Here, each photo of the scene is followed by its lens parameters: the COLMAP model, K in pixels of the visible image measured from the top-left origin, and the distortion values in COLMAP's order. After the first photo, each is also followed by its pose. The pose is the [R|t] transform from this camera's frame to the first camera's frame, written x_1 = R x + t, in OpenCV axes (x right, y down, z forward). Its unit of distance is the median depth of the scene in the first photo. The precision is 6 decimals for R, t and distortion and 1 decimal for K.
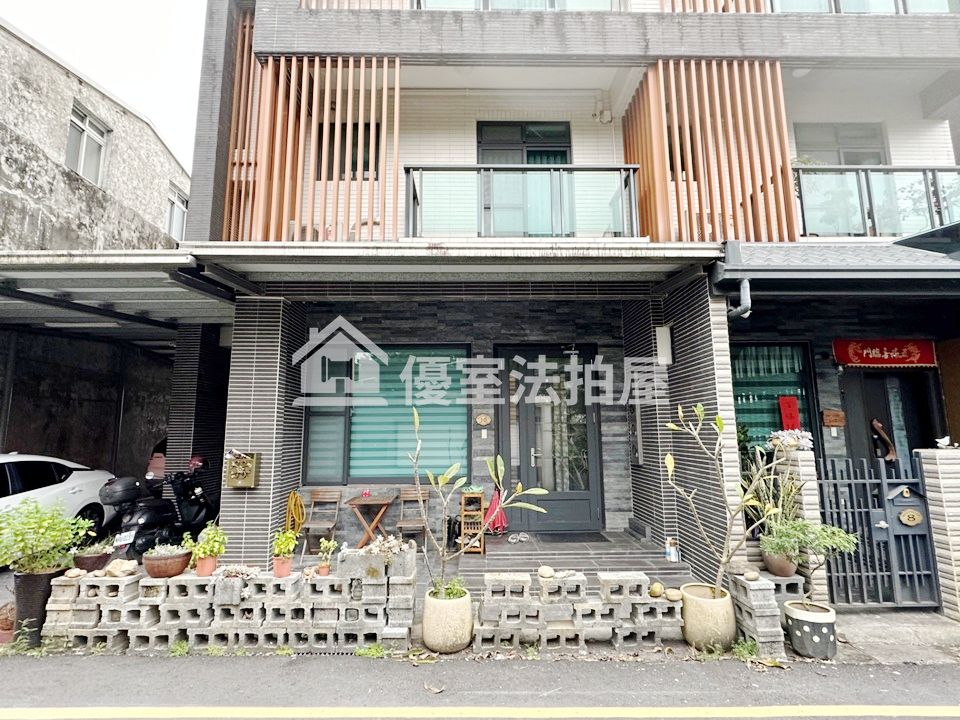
lens RADIAL K [[477.7, 0, 478.5], [0, 477.7, 362.9], [0, 0, 1]] dist [-0.002672, 0.001585]
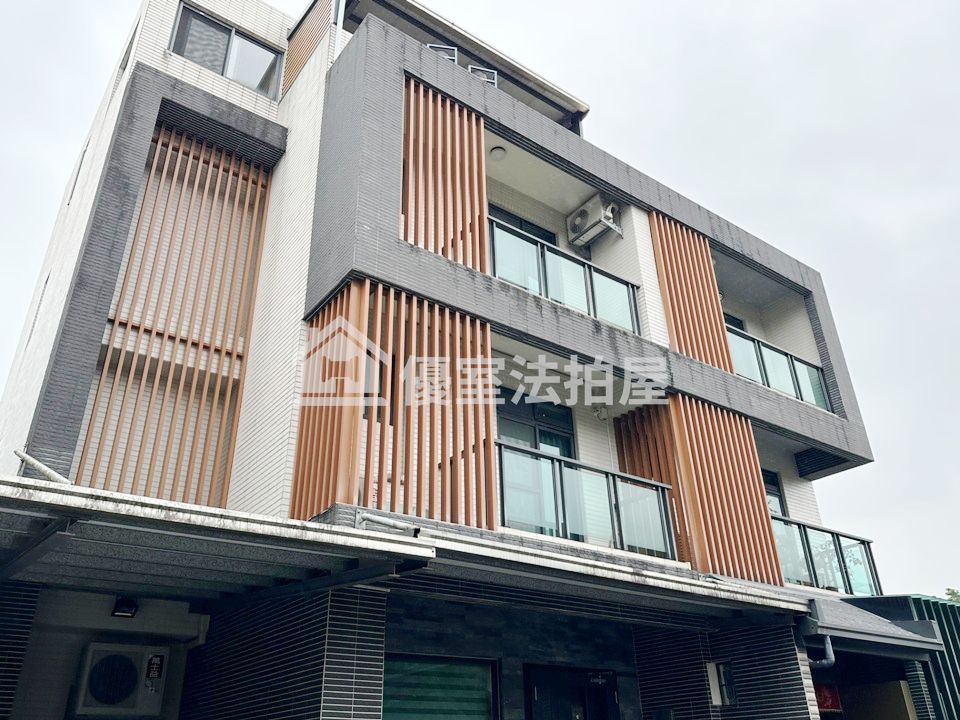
lens RADIAL K [[768.8, 0, 483.3], [0, 768.8, 352.0], [0, 0, 1]] dist [0.073176, -0.101203]
pose [[0.810183, 0.271082, 0.519729, -0.880746], [-0.066682, 0.923508, -0.377739, -0.027386], [-0.582372, 0.271381, 0.766286, -0.106613]]
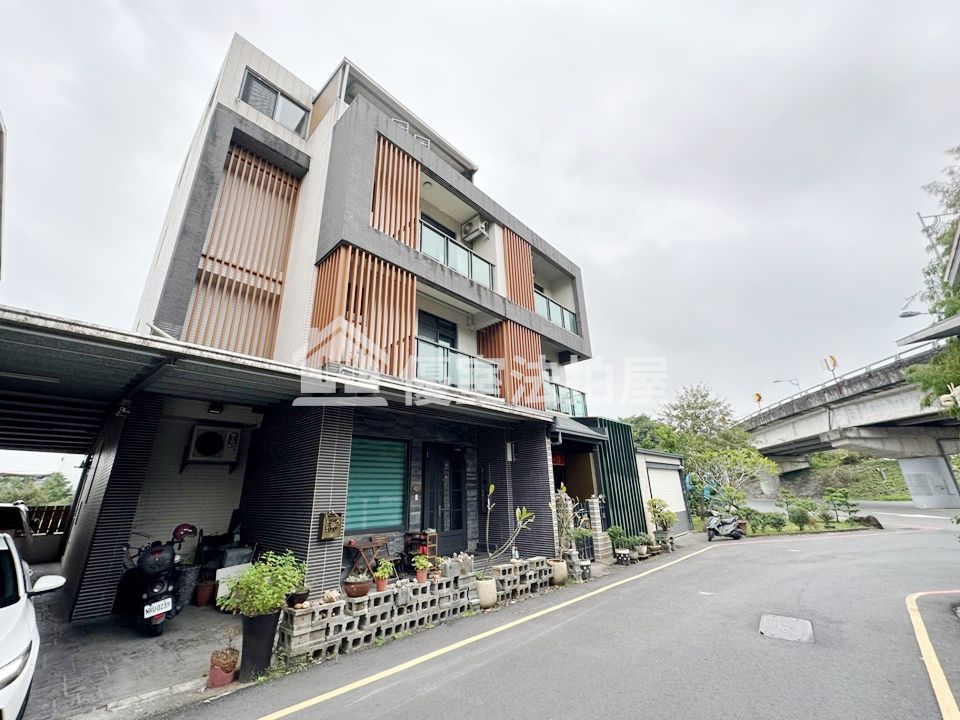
lens RADIAL K [[381.6, 0, 479.9], [0, 381.6, 361.3], [0, 0, 1]] dist [-0.001979, -0.000114]
pose [[0.695642, 0.225318, 0.682139, -0.854672], [-0.085285, 0.968728, -0.233008, -0.017898], [-0.713308, 0.103914, 0.693104, -0.120991]]
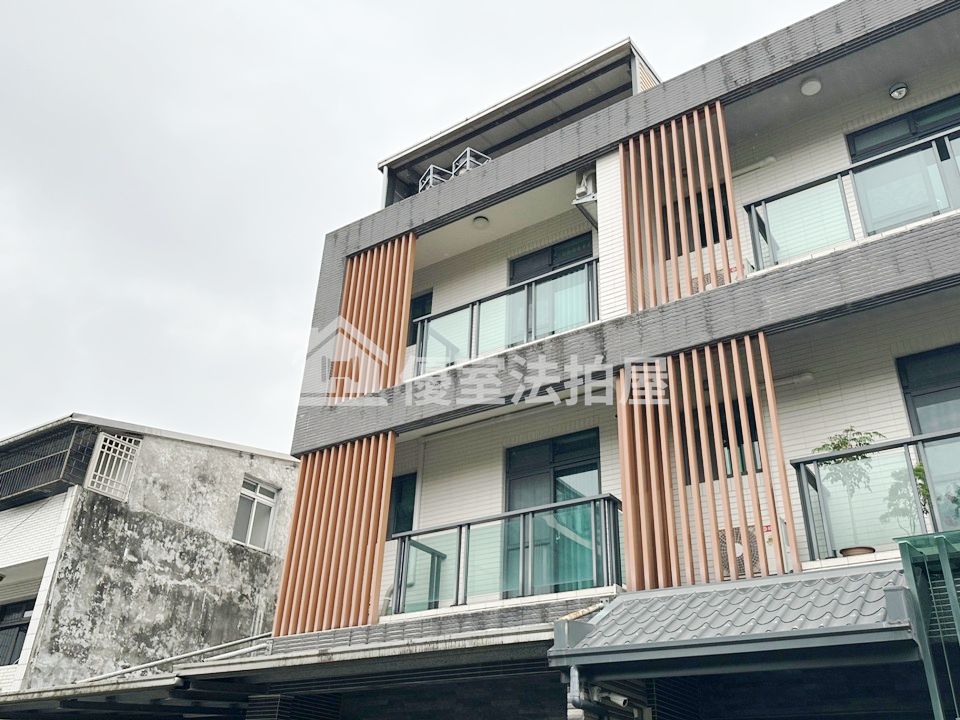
lens RADIAL K [[850.7, 0, 486.0], [0, 850.7, 359.4], [0, 0, 1]] dist [0.063374, -0.020885]
pose [[0.815982, -0.251899, -0.520308, 0.943446], [0.043194, 0.924118, -0.379659, -0.070286], [0.576462, 0.287321, 0.764944, -0.316299]]
